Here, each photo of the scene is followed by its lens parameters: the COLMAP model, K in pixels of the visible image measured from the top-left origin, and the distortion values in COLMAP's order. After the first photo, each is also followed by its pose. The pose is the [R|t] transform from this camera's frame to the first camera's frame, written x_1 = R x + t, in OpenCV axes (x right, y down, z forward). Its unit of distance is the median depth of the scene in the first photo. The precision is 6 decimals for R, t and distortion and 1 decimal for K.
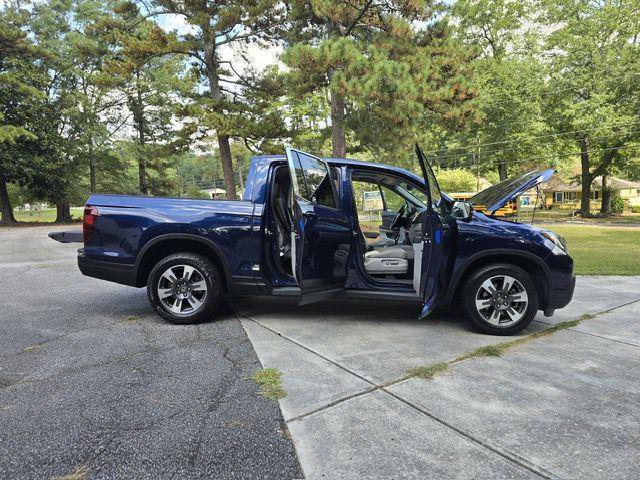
lens RADIAL K [[459.8, 0, 330.0], [0, 459.8, 228.8], [0, 0, 1]] dist [0.048560, -0.049760]
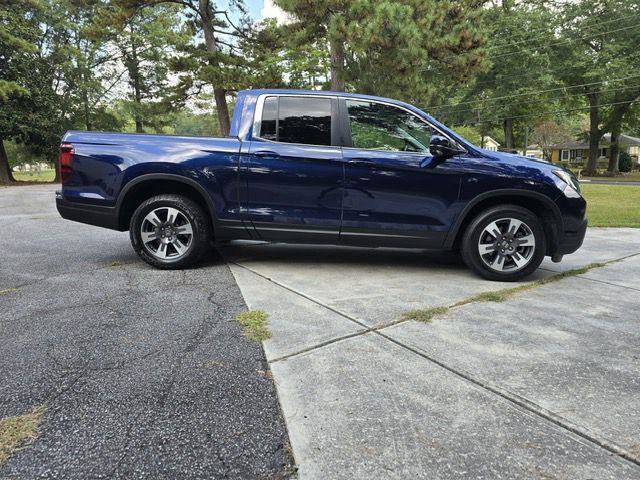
lens RADIAL K [[442.8, 0, 327.7], [0, 442.8, 237.5], [0, 0, 1]] dist [0.047919, -0.046189]
pose [[0.999873, 0.001575, -0.015852, 0.023663], [-0.000310, 0.996835, 0.079496, 0.067107], [0.015927, -0.079481, 0.996709, 0.096411]]
